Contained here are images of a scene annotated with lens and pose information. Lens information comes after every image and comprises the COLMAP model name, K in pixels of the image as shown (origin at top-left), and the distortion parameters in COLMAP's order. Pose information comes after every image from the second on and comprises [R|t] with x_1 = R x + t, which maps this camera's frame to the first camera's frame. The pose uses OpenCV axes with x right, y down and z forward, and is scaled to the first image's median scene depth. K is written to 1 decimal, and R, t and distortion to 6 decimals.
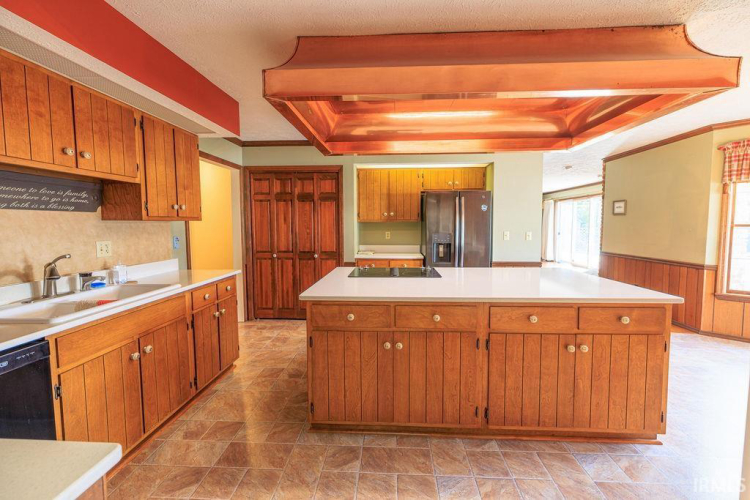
lens RADIAL K [[317.2, 0, 375.5], [0, 317.2, 244.4], [0, 0, 1]] dist [0.000453, 0.000061]
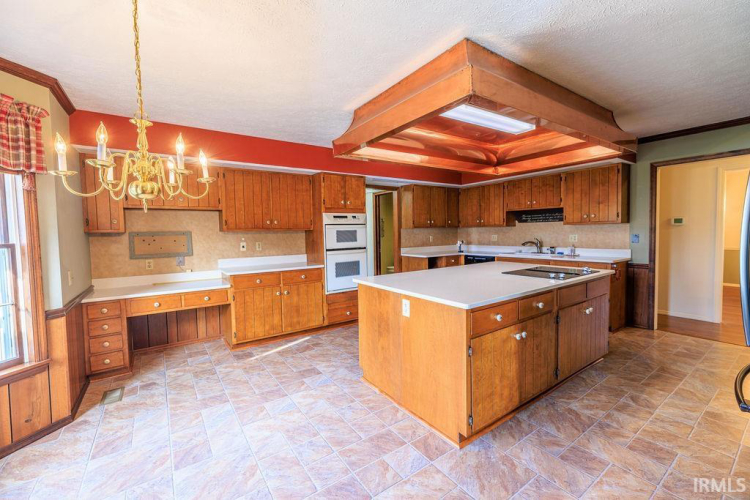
lens RADIAL K [[317.2, 0, 375.5], [0, 317.2, 244.4], [0, 0, 1]] dist [0.000453, 0.000061]
pose [[-0.785652, 0.046072, -0.616950, 1.545254], [-0.018199, 0.995071, 0.097484, -0.130435], [0.618400, 0.087817, -0.780941, 1.907375]]
